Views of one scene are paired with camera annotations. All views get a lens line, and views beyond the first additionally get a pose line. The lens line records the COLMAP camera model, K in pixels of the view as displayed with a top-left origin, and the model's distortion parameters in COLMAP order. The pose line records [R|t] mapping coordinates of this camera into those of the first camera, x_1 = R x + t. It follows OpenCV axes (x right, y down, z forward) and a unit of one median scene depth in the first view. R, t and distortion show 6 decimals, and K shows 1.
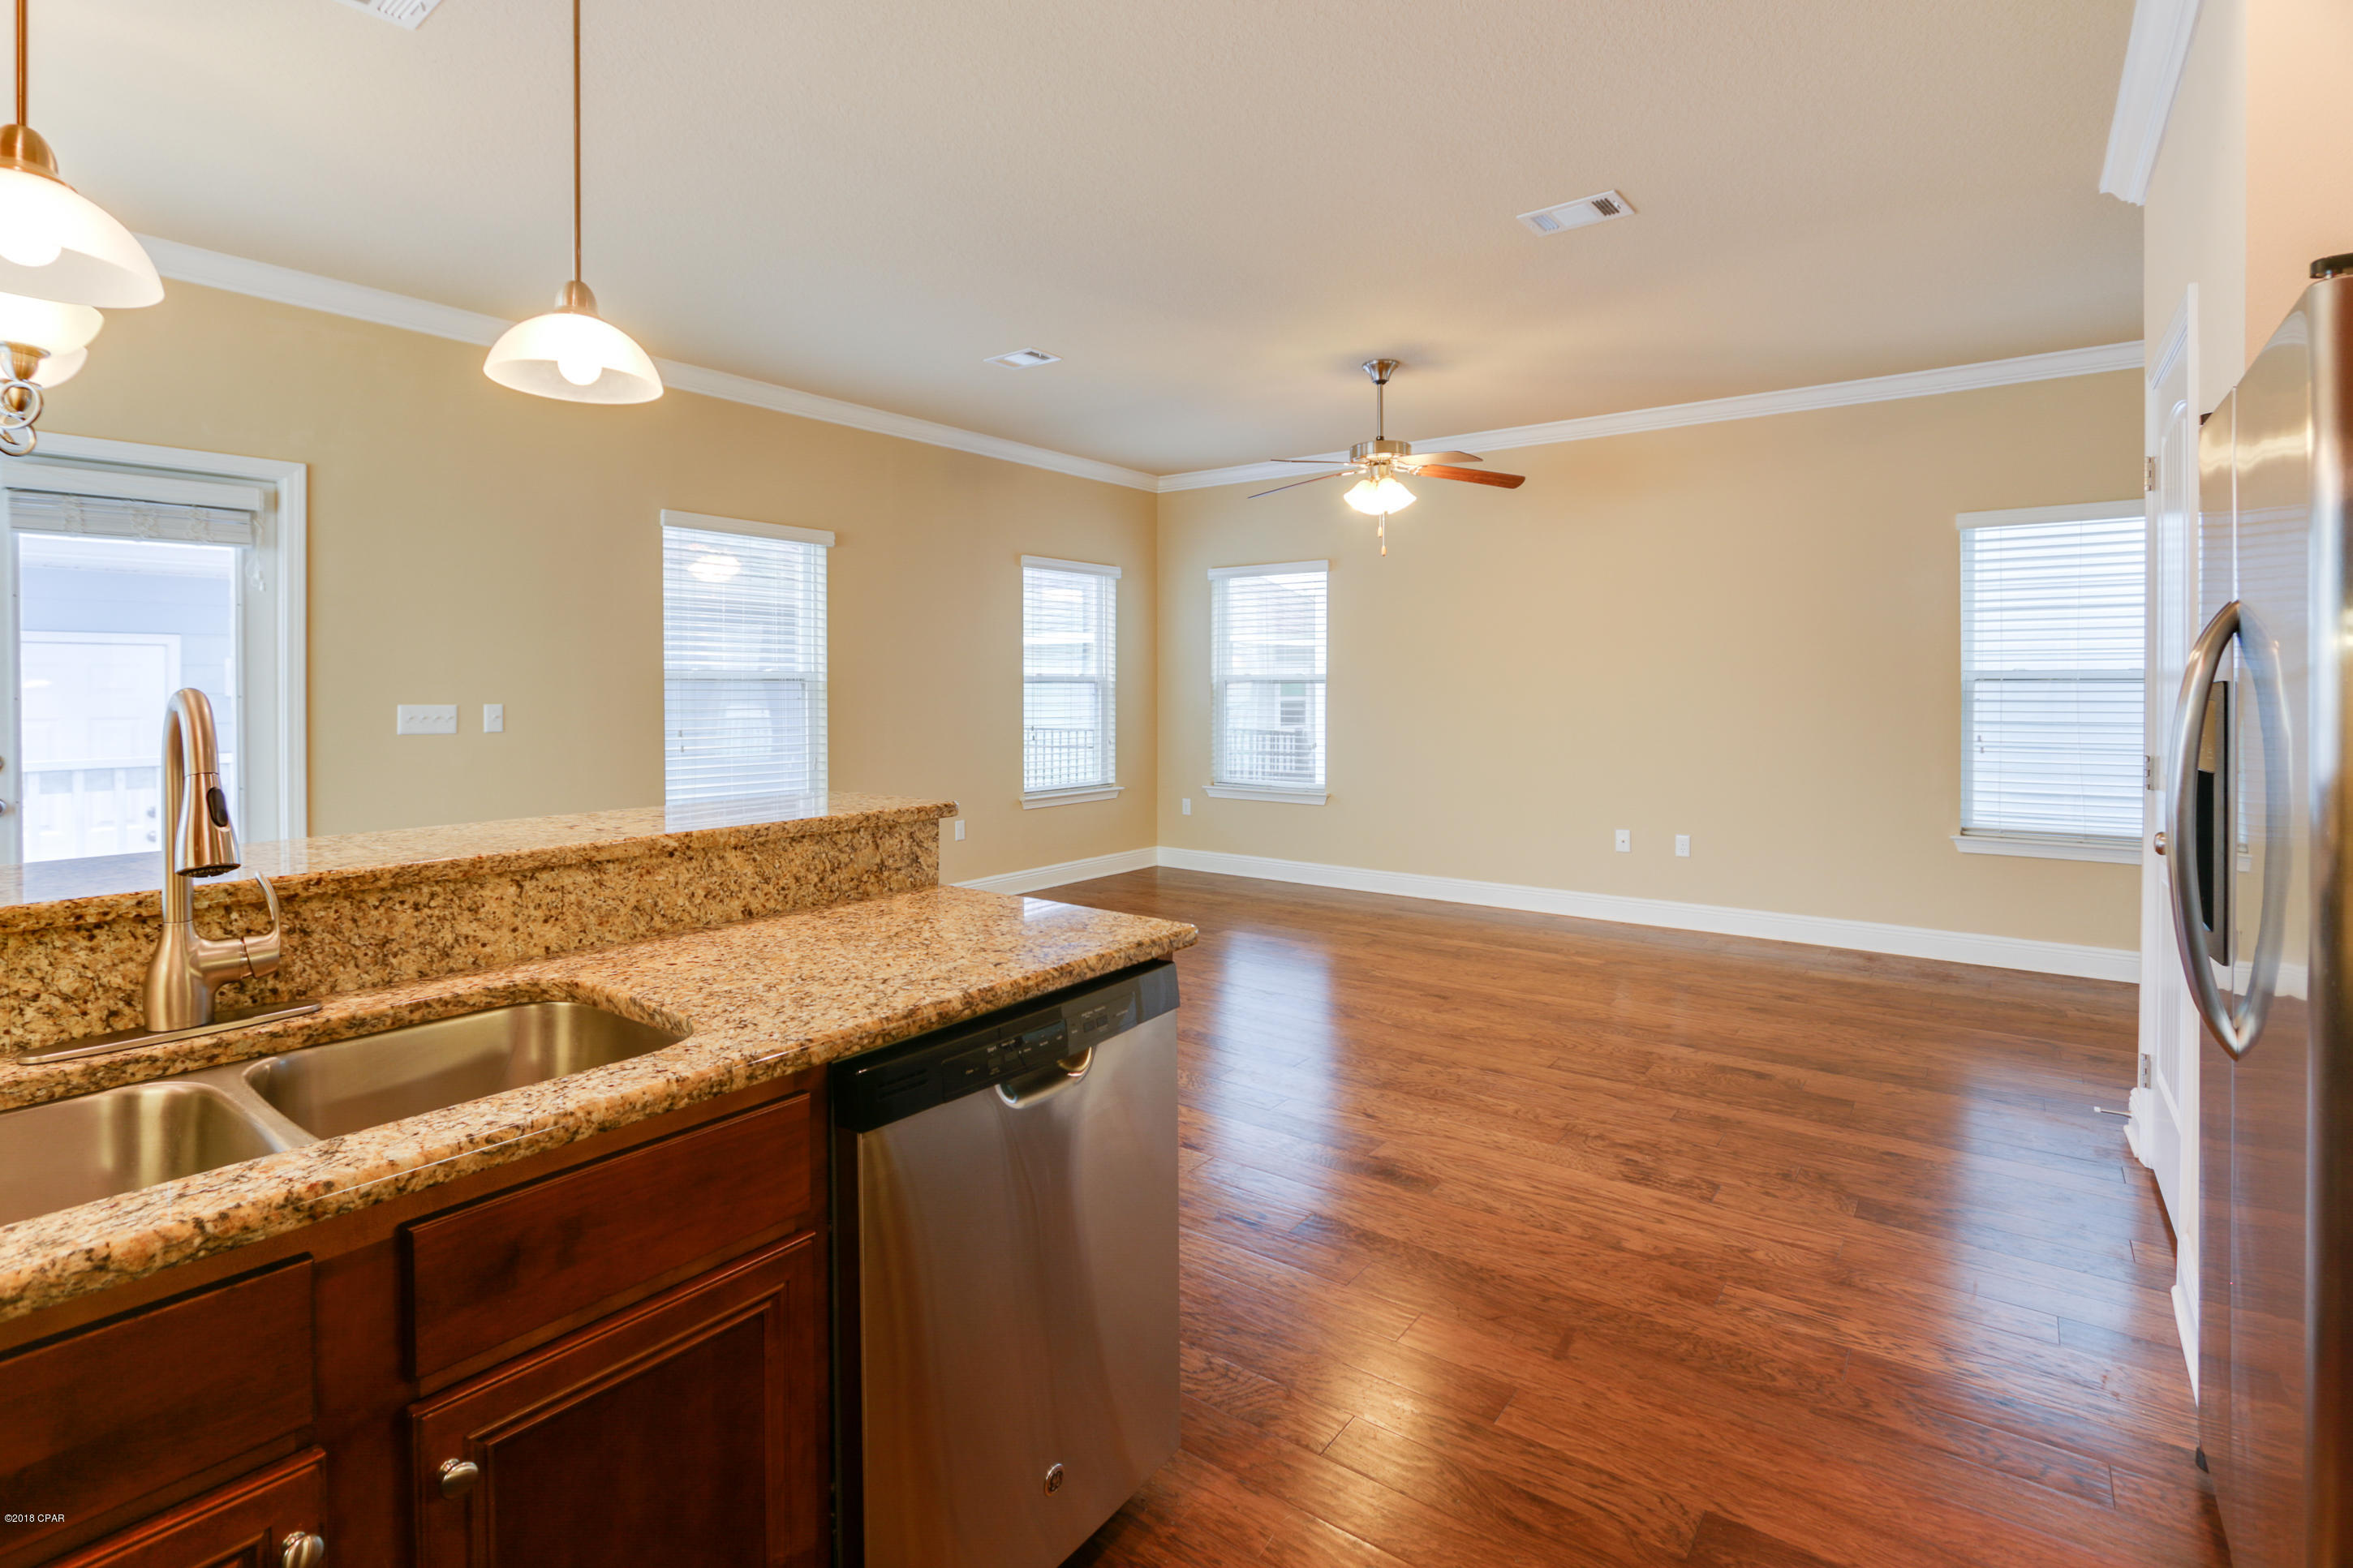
lens RADIAL K [[1119.0, 0, 1163.2], [0, 1119.0, 708.6], [0, 0, 1]] dist [-0.016117, 0.001826]
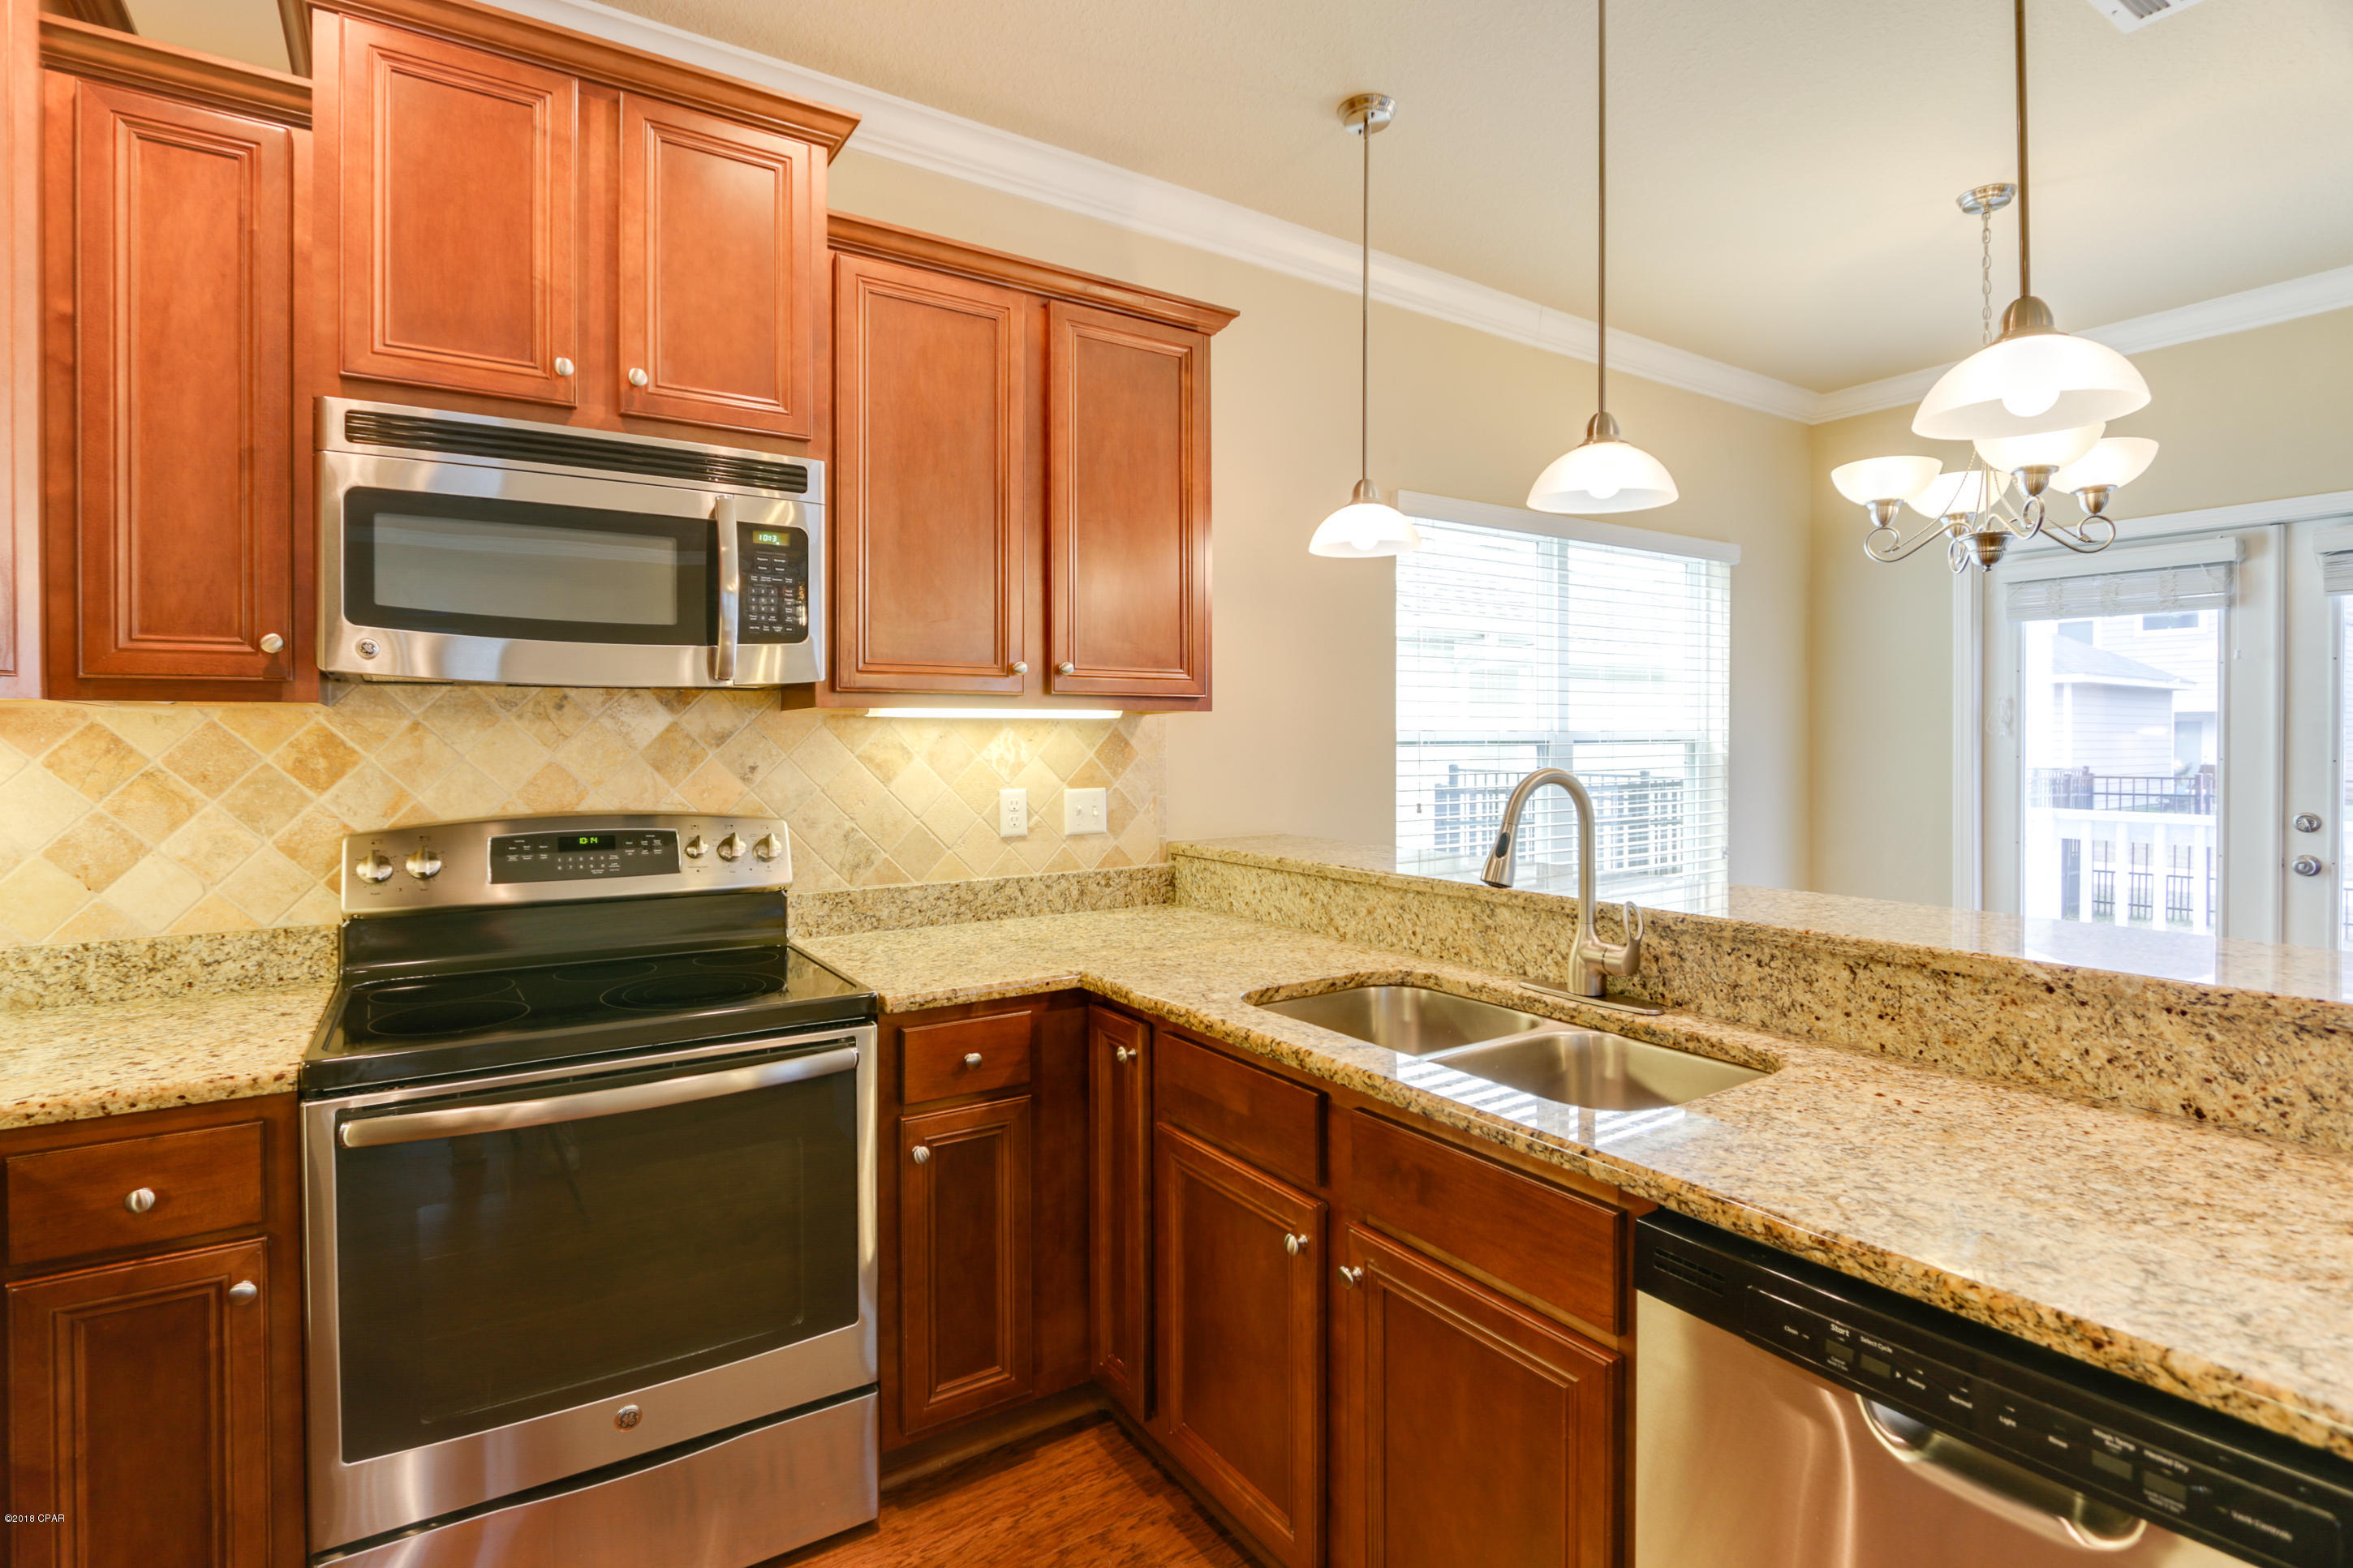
lens RADIAL K [[1119.0, 0, 1199.9], [0, 1119.0, 745.6], [0, 0, 1]] dist [-0.016117, 0.001826]
pose [[-0.309642, 0.010604, -0.950794, 0.483442], [-0.017394, 0.999707, 0.016814, -0.043810], [0.950694, 0.021745, -0.309367, 0.664868]]
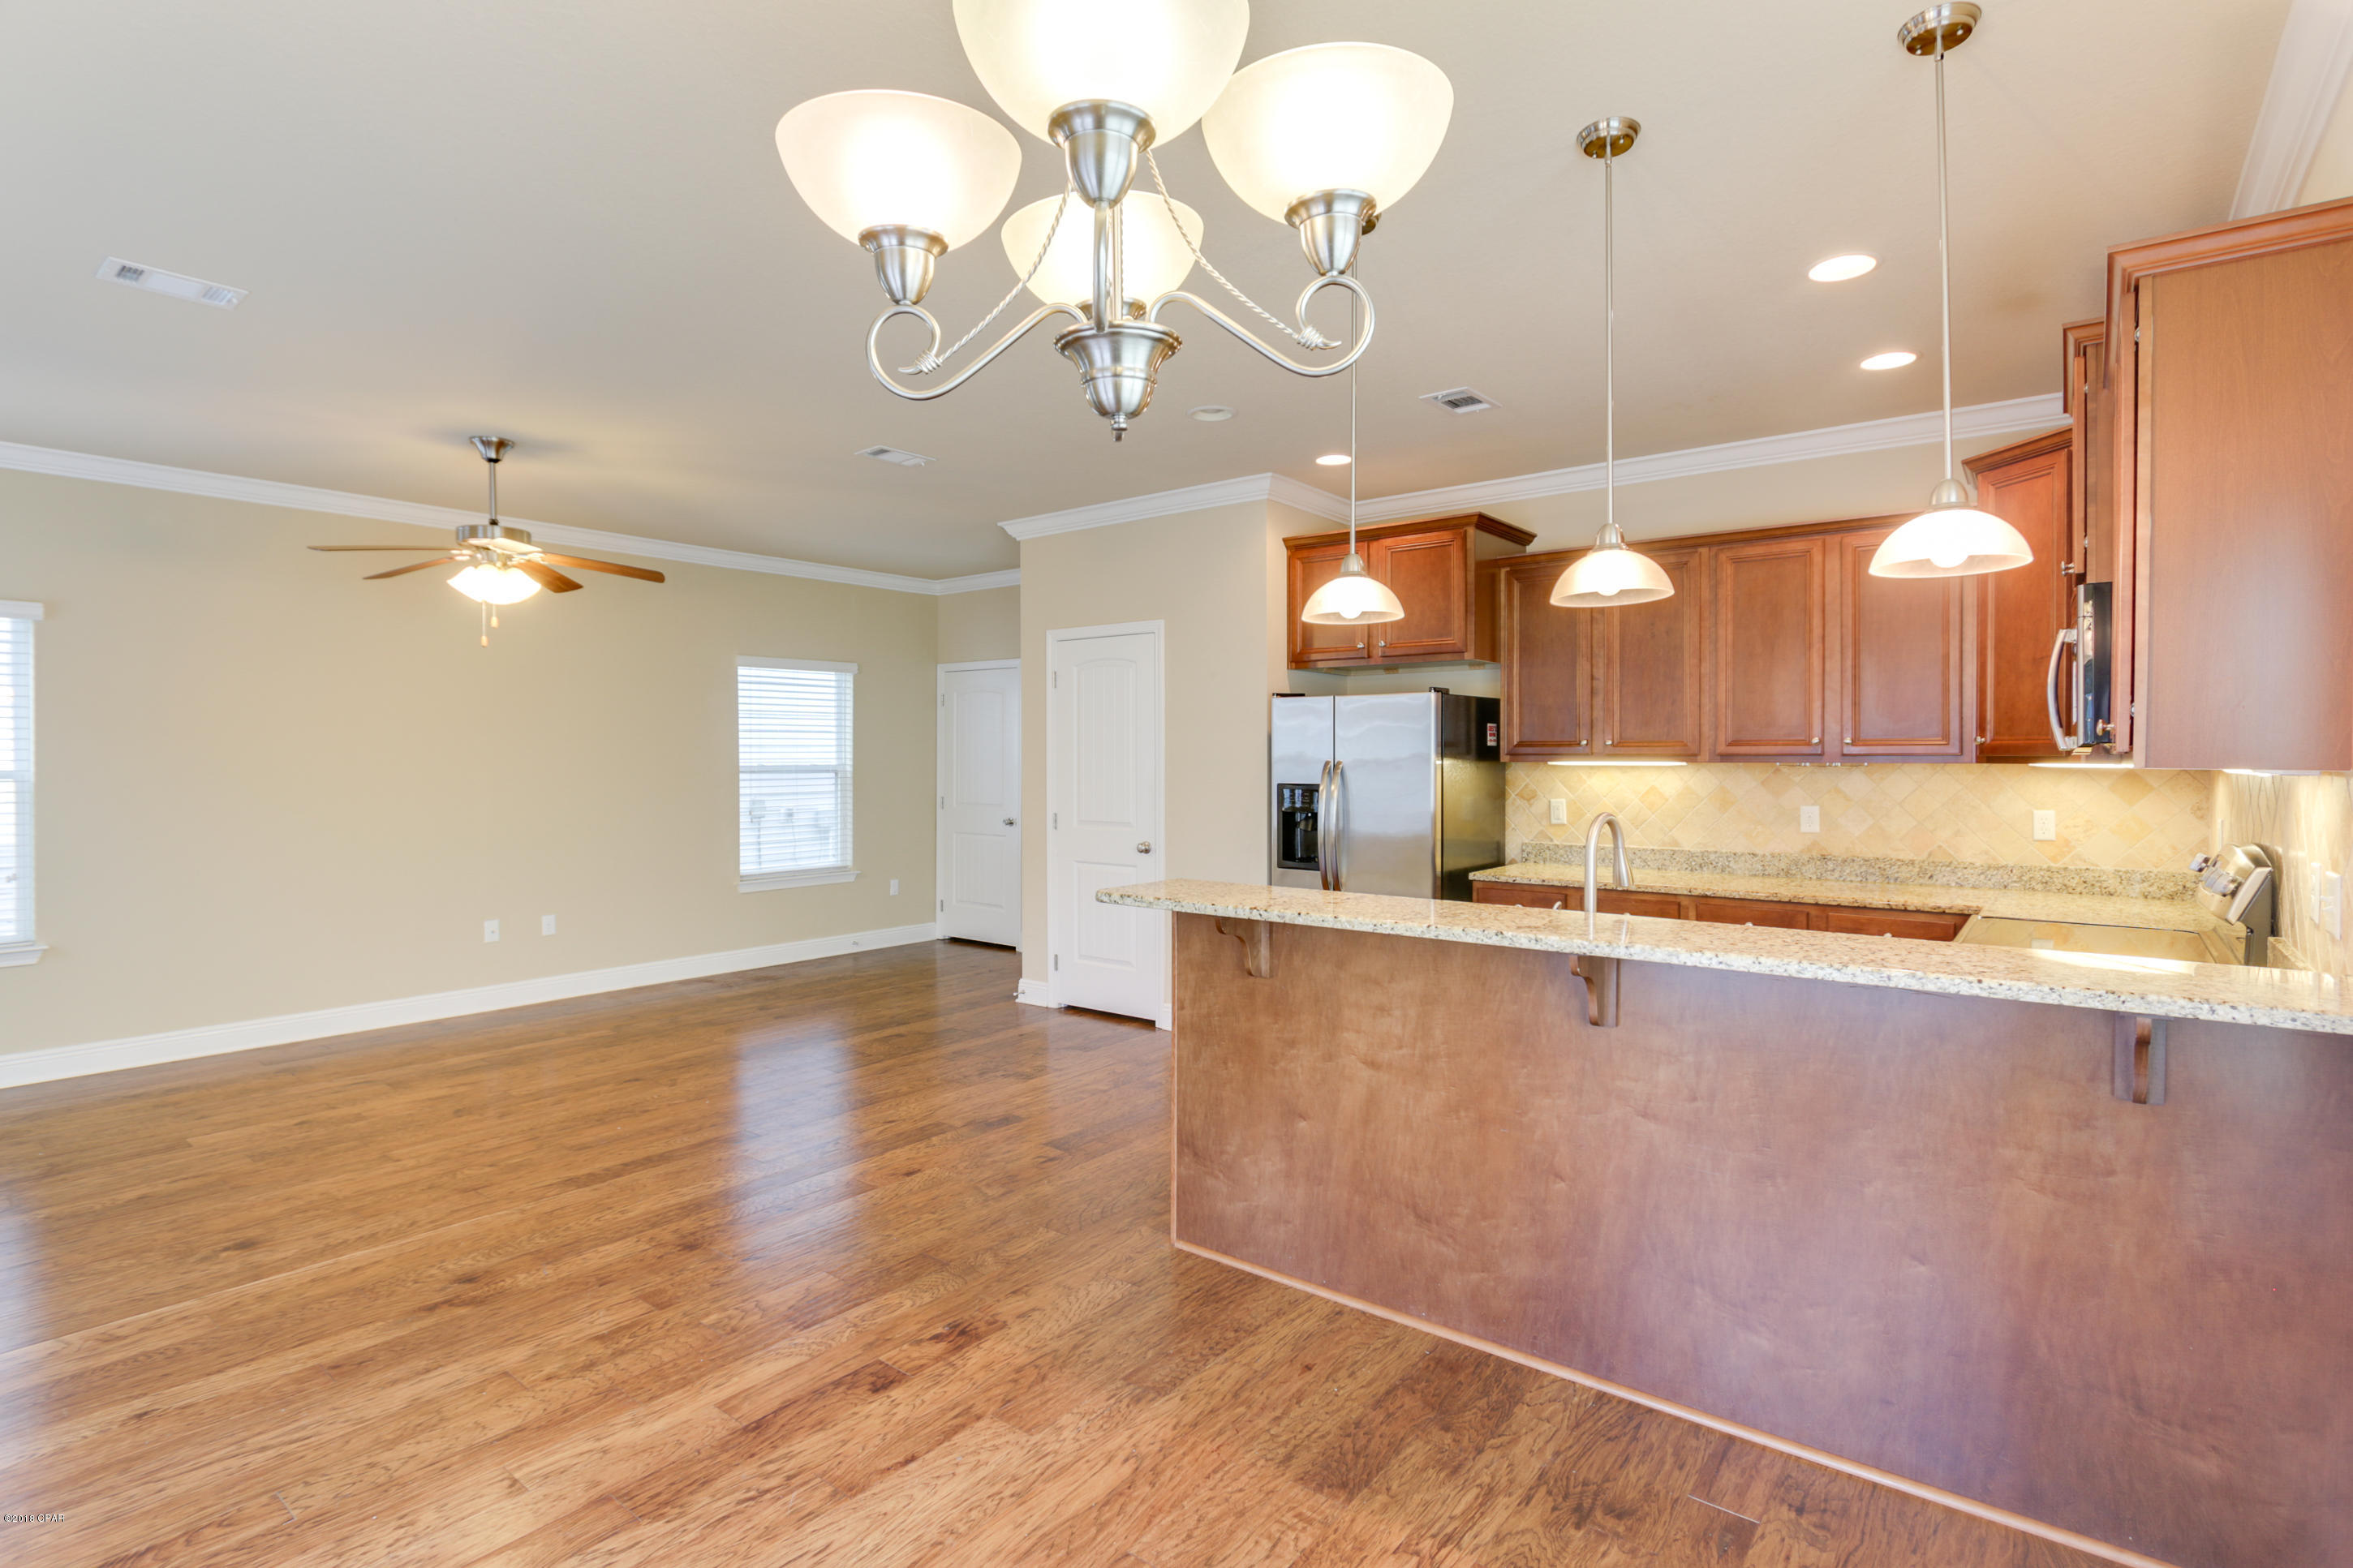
lens RADIAL K [[1119.0, 0, 1178.9], [0, 1119.0, 767.7], [0, 0, 1]] dist [-0.016117, 0.001826]
pose [[0.008867, -0.007614, 0.999932, -2.009885], [0.019873, 0.999775, 0.007436, -0.091143], [-0.999763, 0.019806, 0.009016, 1.174781]]
